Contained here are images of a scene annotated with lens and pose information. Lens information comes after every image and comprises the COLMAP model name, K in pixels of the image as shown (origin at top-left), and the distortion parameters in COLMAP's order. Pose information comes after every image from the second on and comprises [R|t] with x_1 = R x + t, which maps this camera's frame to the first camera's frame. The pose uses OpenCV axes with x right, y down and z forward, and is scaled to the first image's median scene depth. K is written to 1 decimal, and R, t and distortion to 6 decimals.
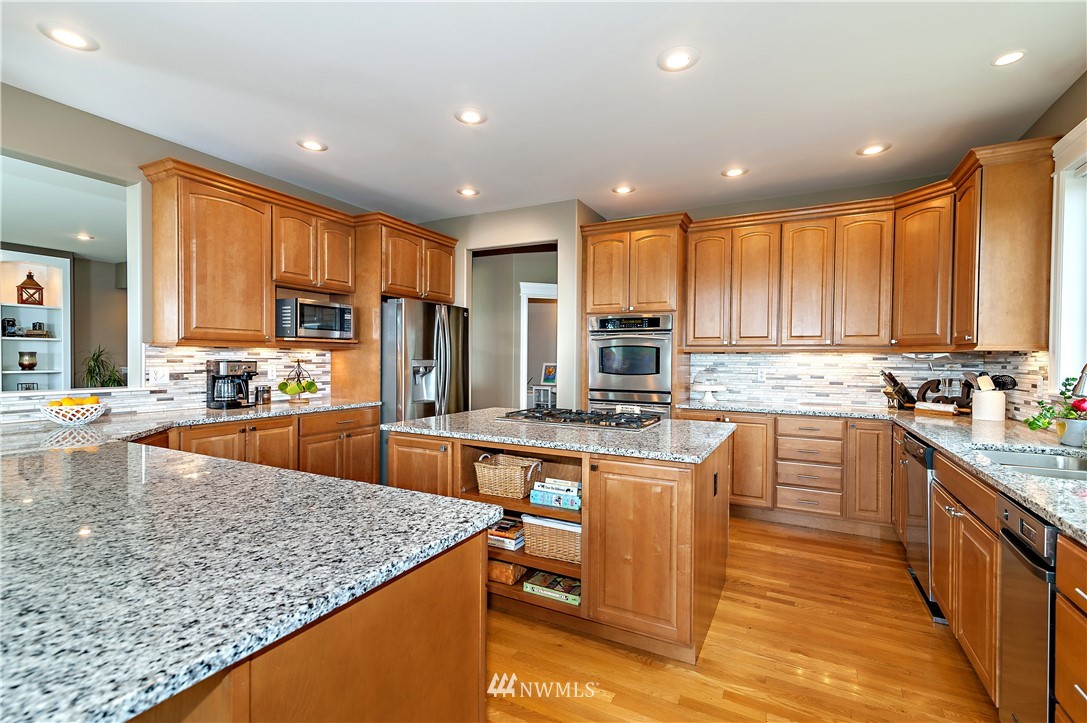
lens RADIAL K [[492.1, 0, 547.9], [0, 492.1, 365.5], [0, 0, 1]] dist [0.018062, -0.001532]
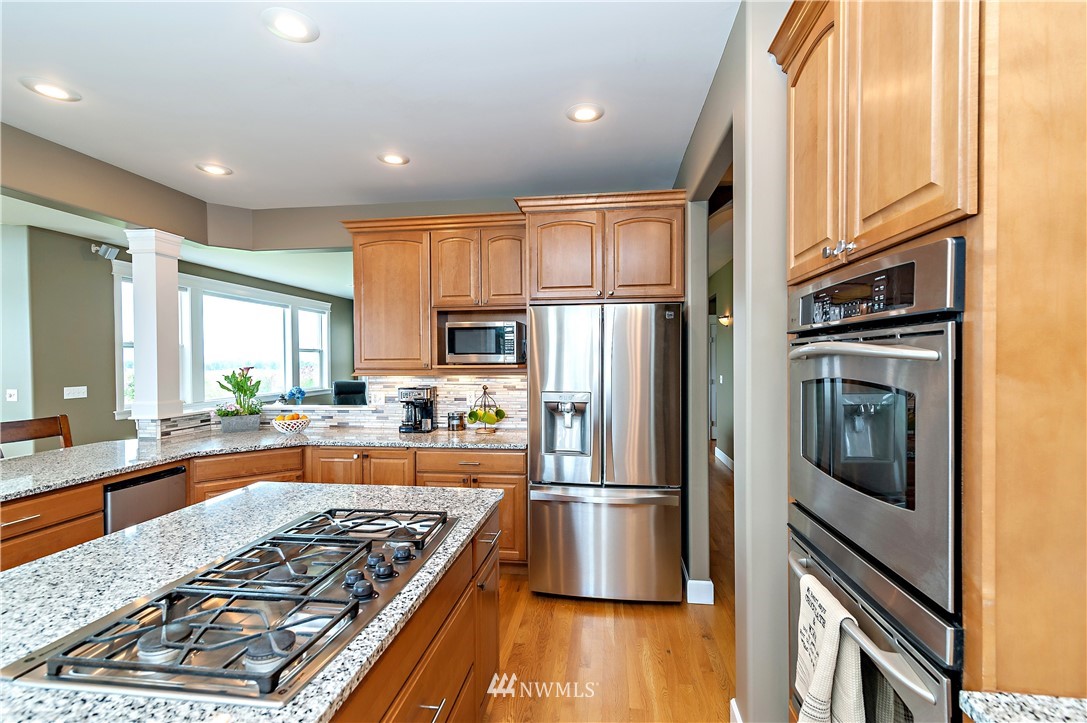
lens RADIAL K [[492.1, 0, 543.4], [0, 492.1, 364.9], [0, 0, 1]] dist [0.018062, -0.001532]
pose [[0.329032, -0.000018, -0.944319, 0.429393], [-0.006007, 0.999980, -0.002113, -0.053996], [0.944300, 0.006368, 0.329025, 0.852351]]
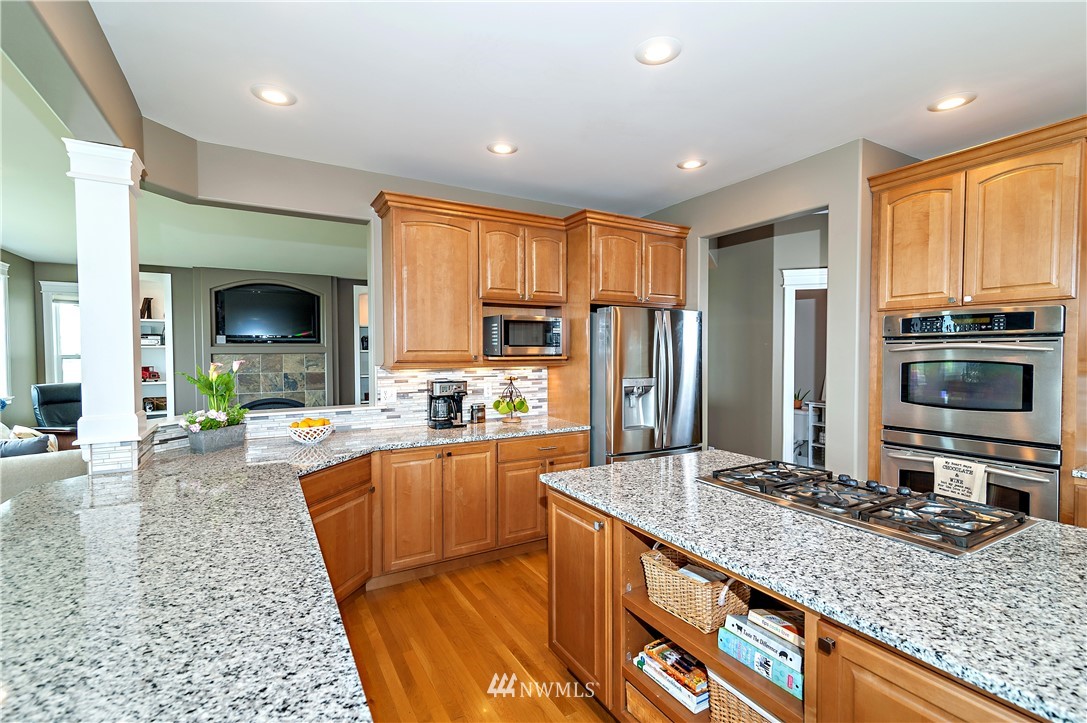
lens RADIAL K [[492.1, 0, 543.5], [0, 492.1, 364.7], [0, 0, 1]] dist [0.018062, -0.001532]
pose [[0.842656, 0.003047, -0.538443, 0.069928], [0.001858, 0.999962, 0.008567, -0.047491], [0.538449, -0.008220, 0.842618, 0.239951]]
